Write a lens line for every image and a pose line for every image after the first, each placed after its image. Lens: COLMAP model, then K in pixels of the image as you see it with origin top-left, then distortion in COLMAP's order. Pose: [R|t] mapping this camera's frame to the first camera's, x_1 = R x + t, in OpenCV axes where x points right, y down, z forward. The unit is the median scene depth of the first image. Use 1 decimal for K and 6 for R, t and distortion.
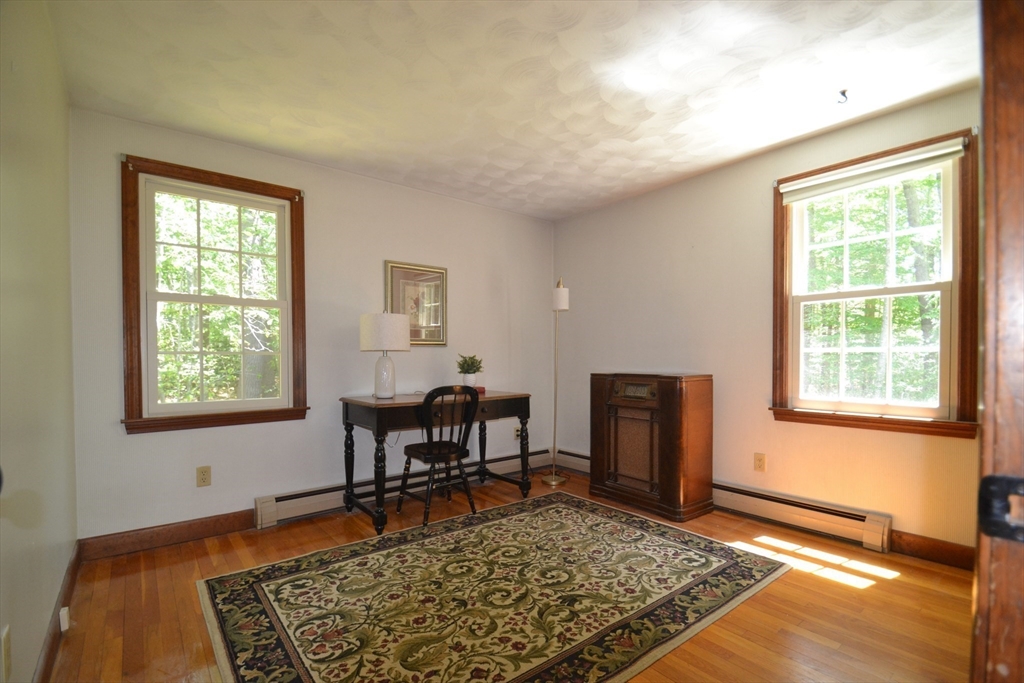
lens RADIAL K [[457.9, 0, 507.6], [0, 457.9, 366.2], [0, 0, 1]] dist [-0.013972, -0.000834]
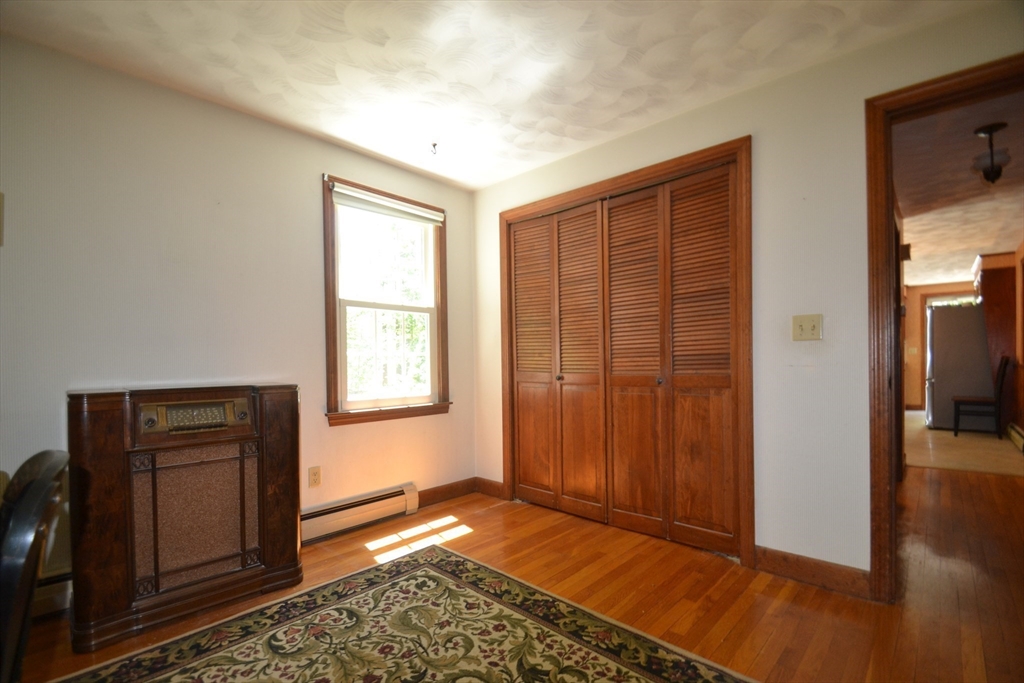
lens RADIAL K [[457.9, 0, 507.6], [0, 457.9, 366.2], [0, 0, 1]] dist [-0.013972, -0.000834]
pose [[-0.151478, 0.000548, 0.988460, -0.499206], [0.036367, 0.999326, 0.005019, 0.003398], [-0.987791, 0.036708, -0.151396, 0.957644]]
